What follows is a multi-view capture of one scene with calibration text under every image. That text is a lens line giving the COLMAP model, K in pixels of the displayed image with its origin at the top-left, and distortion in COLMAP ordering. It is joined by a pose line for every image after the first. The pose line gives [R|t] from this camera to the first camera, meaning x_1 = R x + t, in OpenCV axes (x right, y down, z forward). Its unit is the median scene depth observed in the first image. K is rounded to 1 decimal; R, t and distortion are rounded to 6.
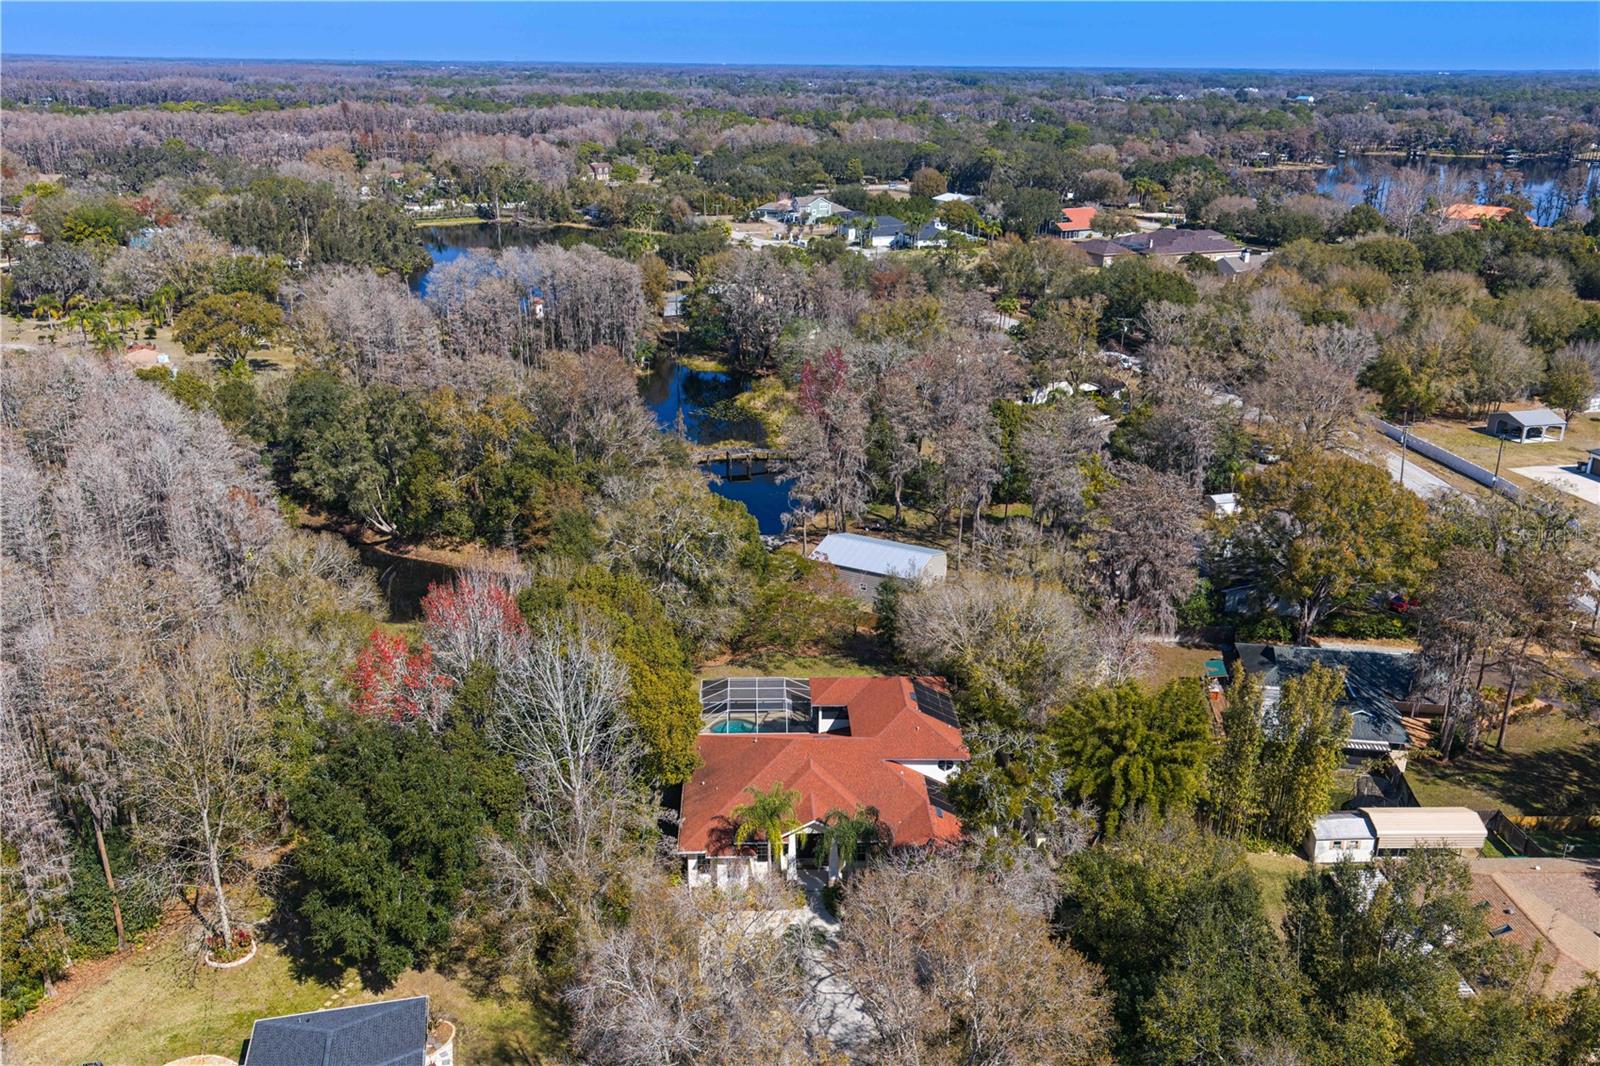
lens RADIAL K [[1296.7, 0, 800.0], [0, 1296.7, 533.0], [0, 0, 1]] dist [0.072148, -0.000852]
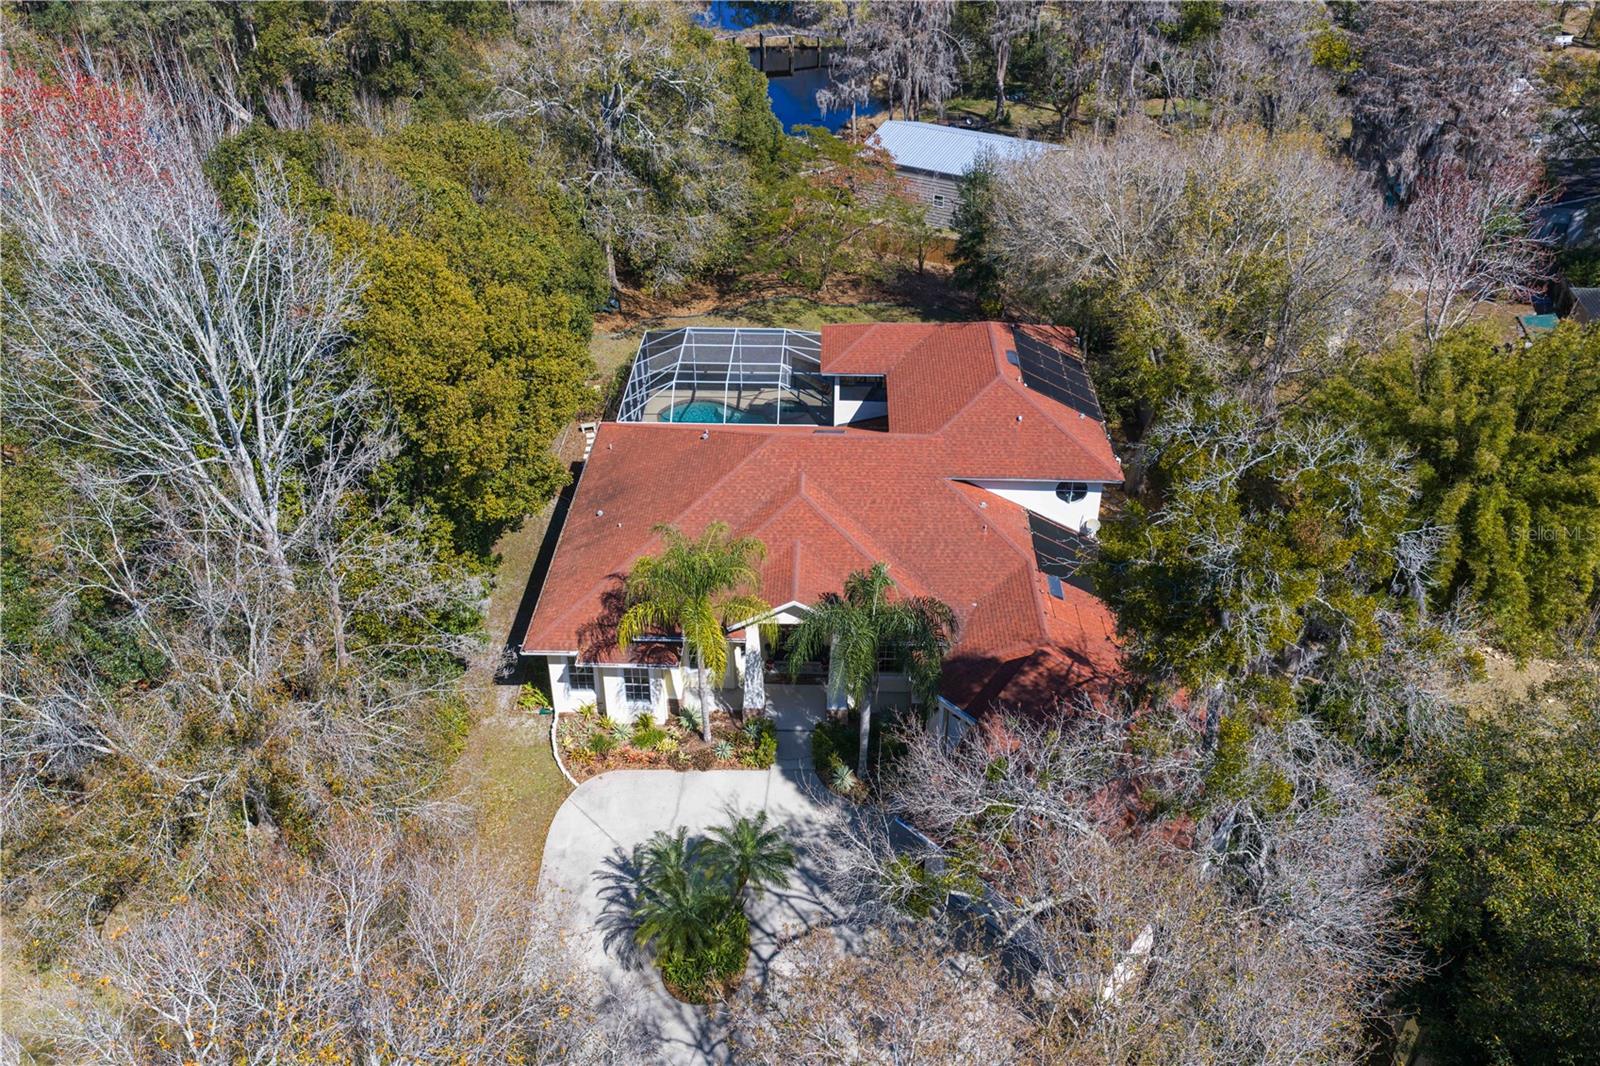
lens RADIAL K [[1249.6, 0, 803.9], [0, 1249.6, 593.1], [0, 0, 1]] dist [0.068067, -0.137081]
pose [[0.997551, 0.031004, -0.062691, 0.037063], [-0.012621, 0.961457, 0.274666, 0.077277], [0.068791, -0.273202, 0.959494, 0.474833]]
